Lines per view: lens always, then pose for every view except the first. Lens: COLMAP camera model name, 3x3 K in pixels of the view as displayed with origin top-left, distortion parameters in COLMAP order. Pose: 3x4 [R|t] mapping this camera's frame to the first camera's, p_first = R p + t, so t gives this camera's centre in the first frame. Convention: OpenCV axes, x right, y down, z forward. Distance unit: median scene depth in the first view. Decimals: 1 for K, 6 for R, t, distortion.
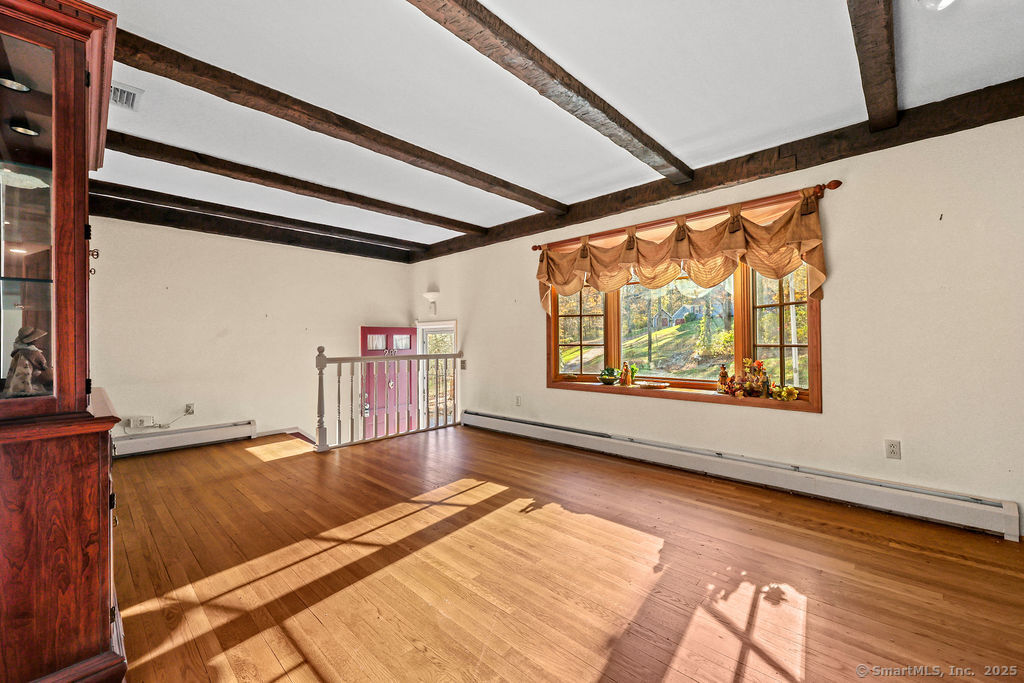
lens RADIAL K [[415.7, 0, 515.1], [0, 415.7, 344.5], [0, 0, 1]] dist [0.000090, -0.000048]
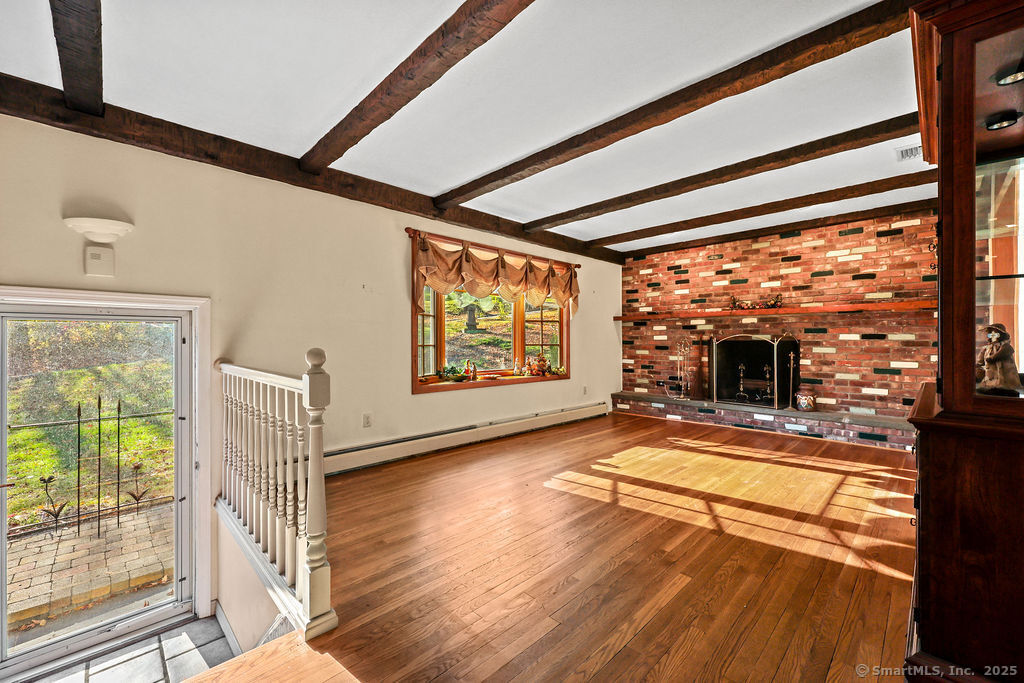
lens RADIAL K [[415.7, 0, 515.1], [0, 415.7, 344.5], [0, 0, 1]] dist [0.000090, -0.000048]
pose [[0.026244, 0.001526, 0.999654, -1.332305], [0.004648, 0.999988, -0.001649, 0.003633], [-0.999645, 0.004690, 0.026236, 1.291187]]
